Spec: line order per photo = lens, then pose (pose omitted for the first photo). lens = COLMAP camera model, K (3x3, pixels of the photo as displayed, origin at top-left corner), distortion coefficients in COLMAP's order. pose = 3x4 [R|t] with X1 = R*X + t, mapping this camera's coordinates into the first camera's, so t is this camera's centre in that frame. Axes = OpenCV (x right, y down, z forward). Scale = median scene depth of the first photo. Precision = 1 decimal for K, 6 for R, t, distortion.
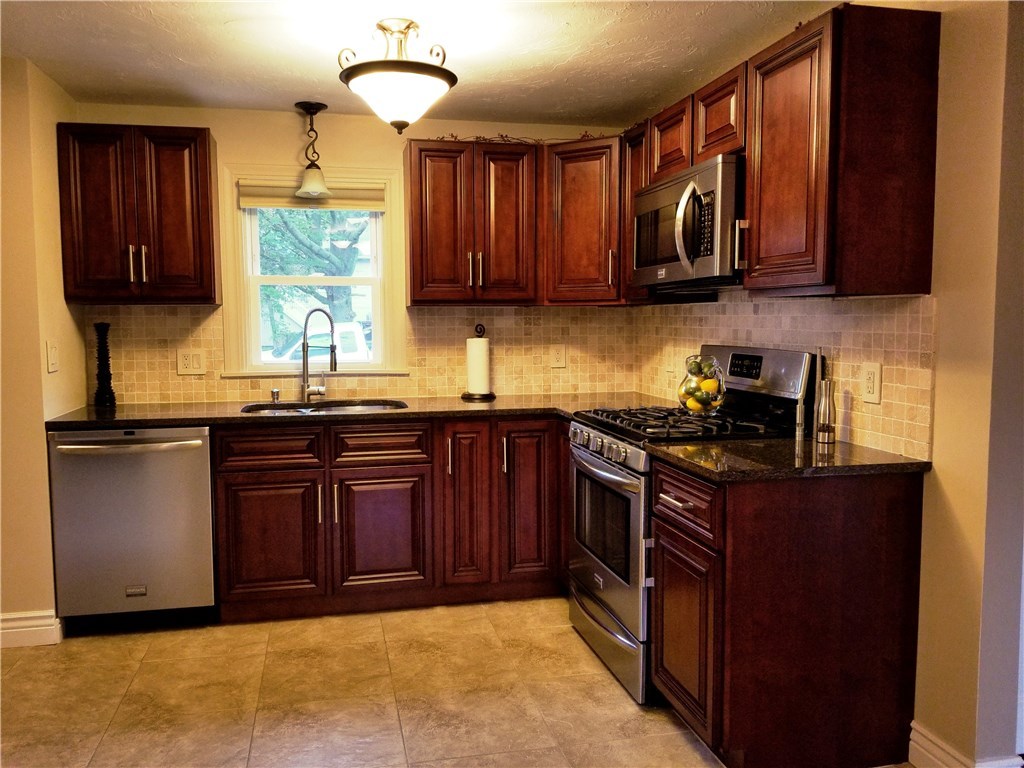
lens RADIAL K [[831.5, 0, 512.0], [0, 831.5, 384.0], [0, 0, 1]] dist [0.002941, -0.001253]
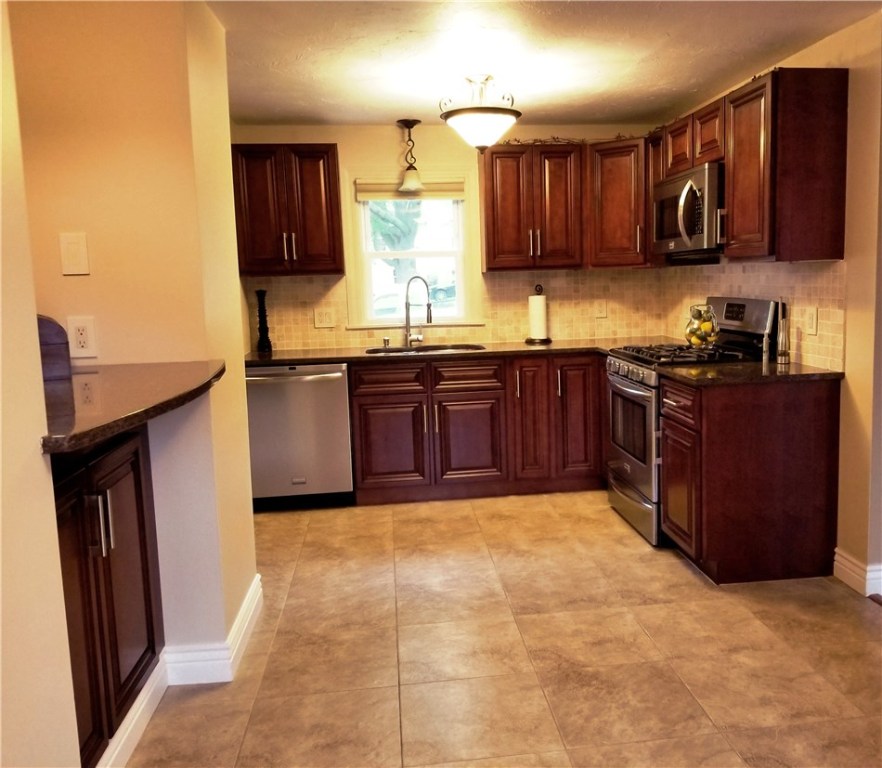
lens RADIAL K [[828.8, 0, 500.0], [0, 828.8, 381.3], [0, 0, 1]] dist [0.043392, -0.002142]
pose [[0.996406, -0.012932, -0.083719, 0.008508], [0.016999, 0.998700, 0.048055, 0.017860], [0.082989, -0.049305, 0.995330, -0.353392]]
